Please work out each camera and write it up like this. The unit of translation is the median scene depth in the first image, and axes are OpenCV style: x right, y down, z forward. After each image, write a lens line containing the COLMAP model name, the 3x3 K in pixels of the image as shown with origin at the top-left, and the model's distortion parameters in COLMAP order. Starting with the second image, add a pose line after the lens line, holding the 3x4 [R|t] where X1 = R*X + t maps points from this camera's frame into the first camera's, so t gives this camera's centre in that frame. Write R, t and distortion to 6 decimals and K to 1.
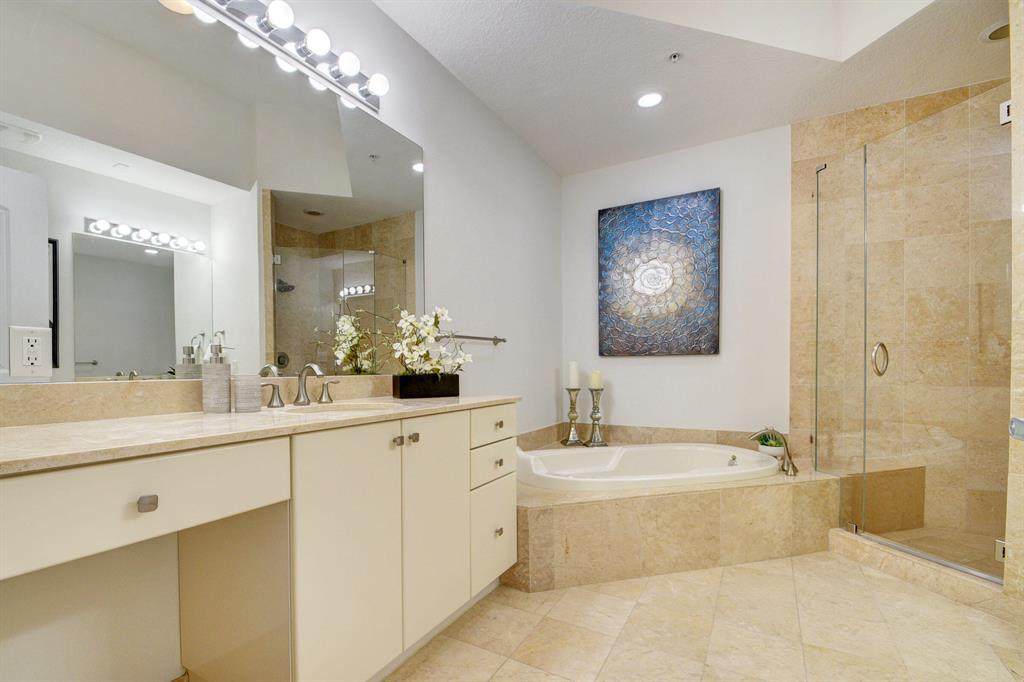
lens RADIAL K [[453.6, 0, 508.3], [0, 453.6, 376.5], [0, 0, 1]] dist [0.015836, -0.016241]
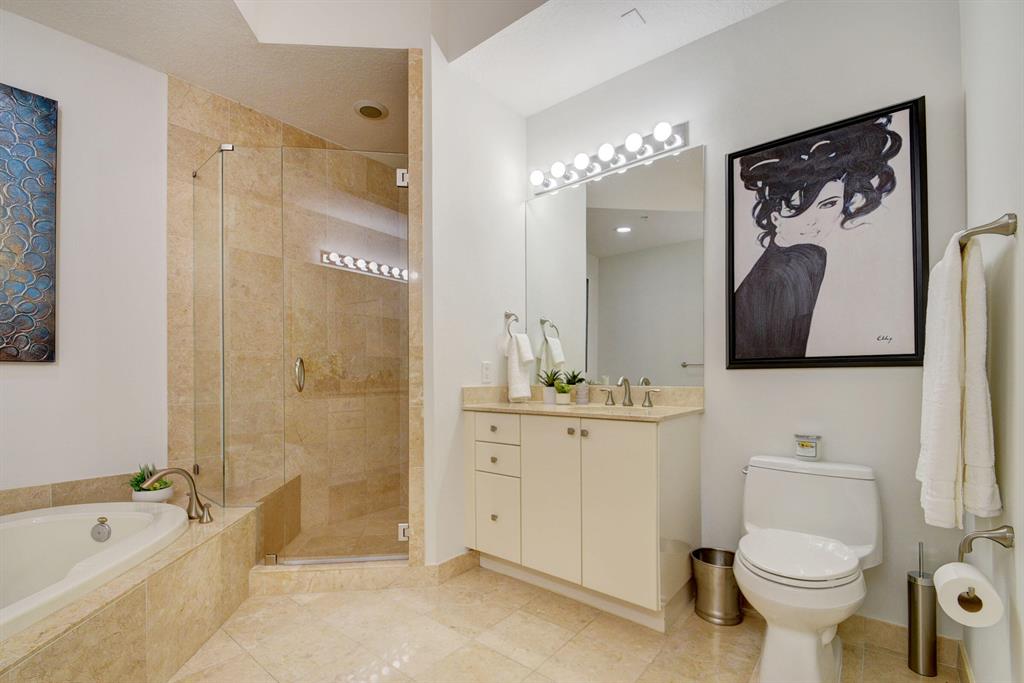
lens RADIAL K [[453.6, 0, 508.3], [0, 453.6, 377.0], [0, 0, 1]] dist [0.015836, -0.016241]
pose [[0.171713, 0.005208, 0.985133, -0.056231], [0.019761, 0.999767, -0.008730, -0.013247], [-0.984949, 0.020967, 0.171570, 0.339130]]
